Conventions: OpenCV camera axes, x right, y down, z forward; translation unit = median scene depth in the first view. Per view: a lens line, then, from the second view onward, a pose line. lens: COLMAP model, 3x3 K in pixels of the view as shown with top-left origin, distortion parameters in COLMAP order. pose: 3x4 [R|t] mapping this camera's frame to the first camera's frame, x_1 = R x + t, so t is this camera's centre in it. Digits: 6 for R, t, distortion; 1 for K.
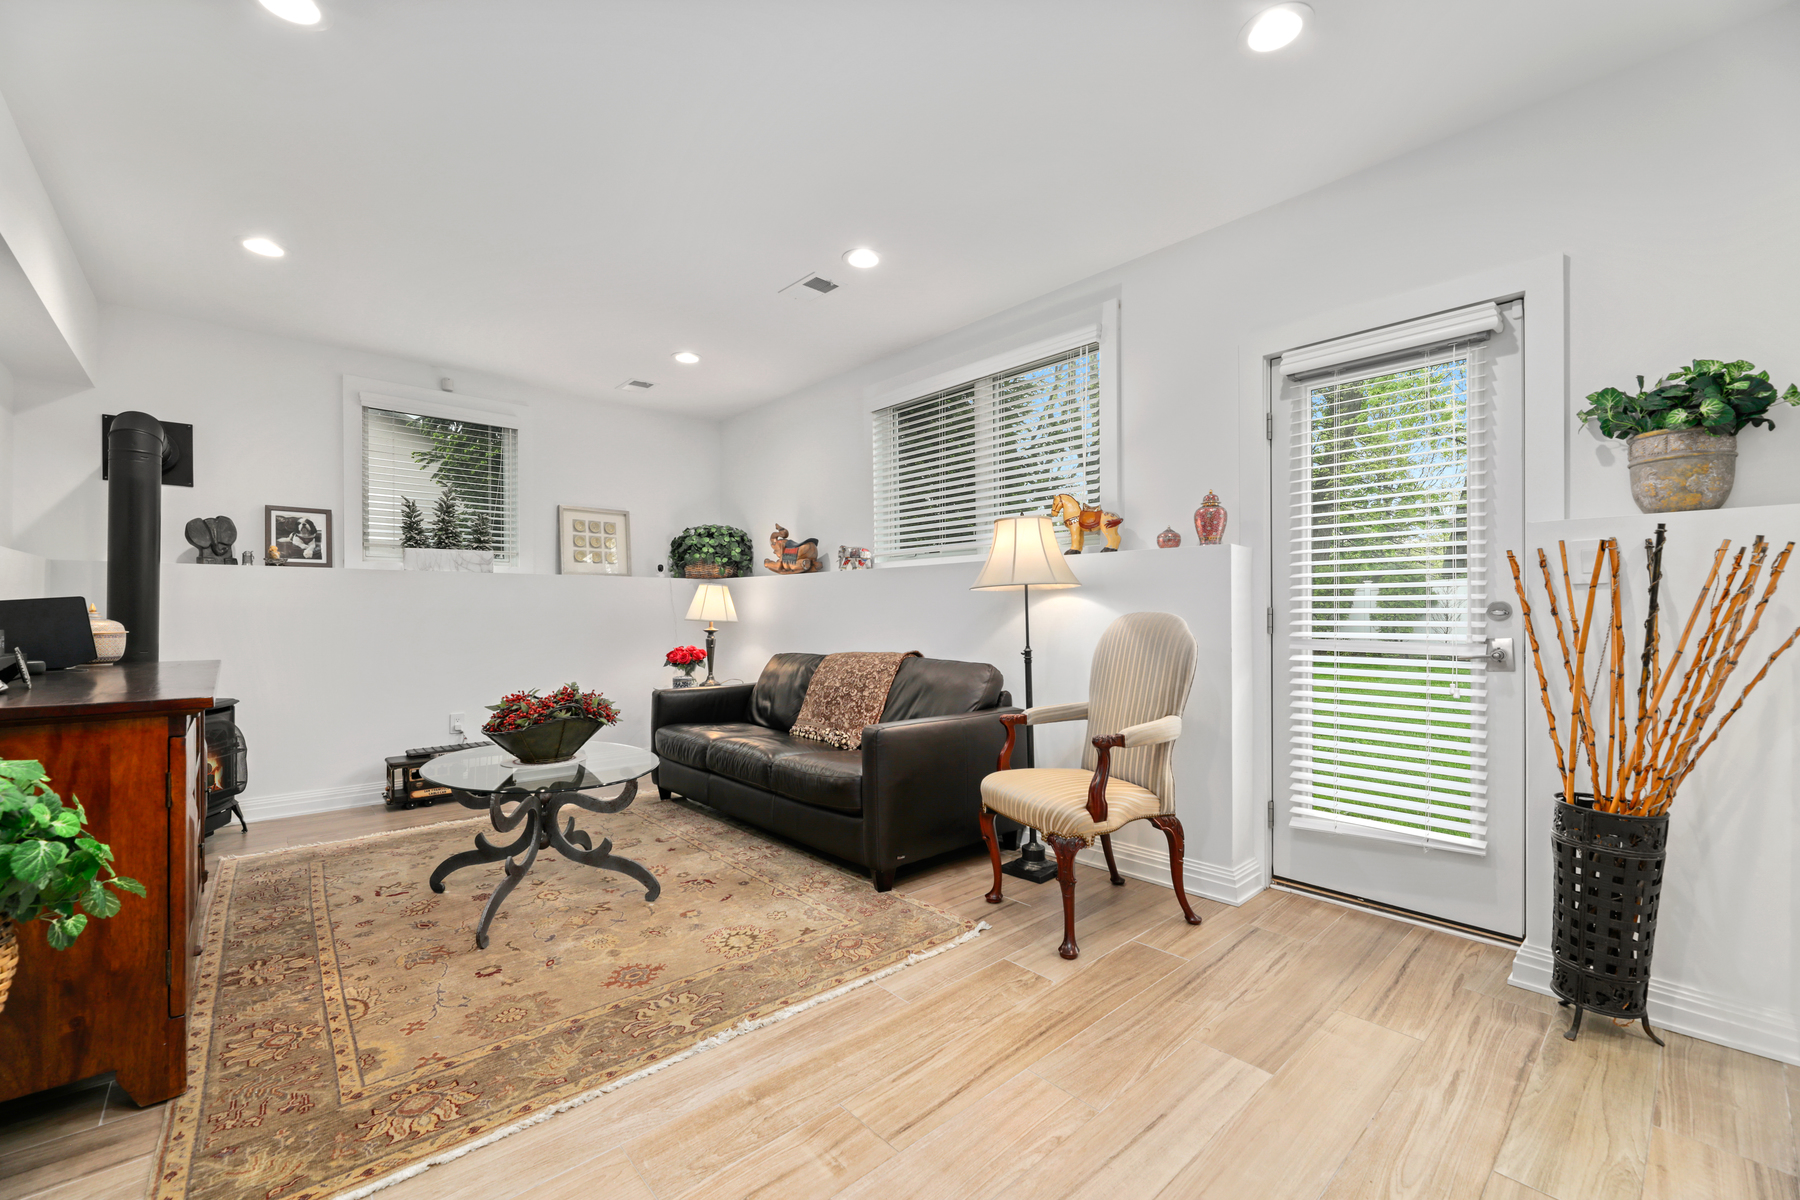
lens RADIAL K [[730.4, 0, 885.2], [0, 730.4, 608.9], [0, 0, 1]] dist [-0.001034, -0.002140]
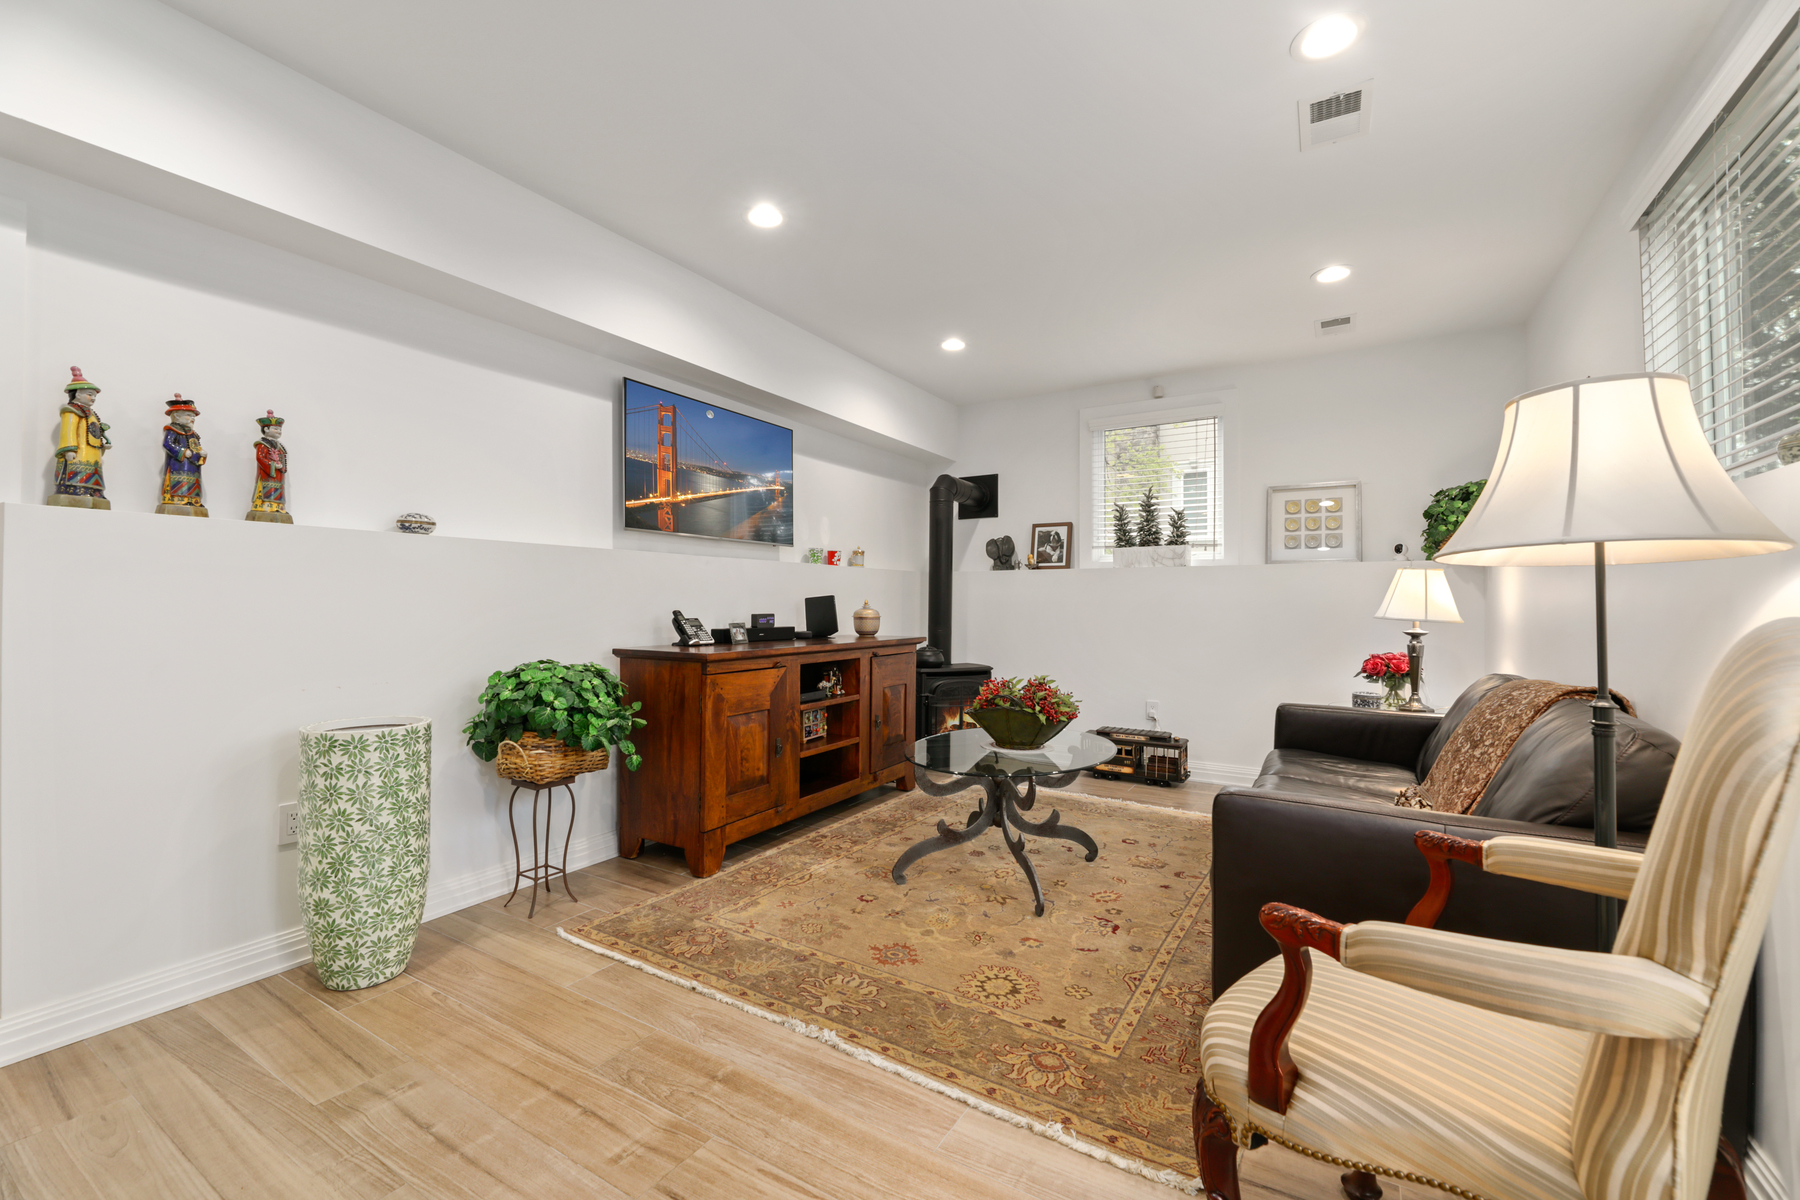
lens RADIAL K [[730.4, 0, 892.5], [0, 730.4, 593.8], [0, 0, 1]] dist [-0.001034, -0.002140]
pose [[0.297168, -0.009947, -0.954773, 0.536477], [0.000266, 0.999947, -0.010335, -0.002440], [0.954825, 0.002817, 0.297155, 0.558648]]
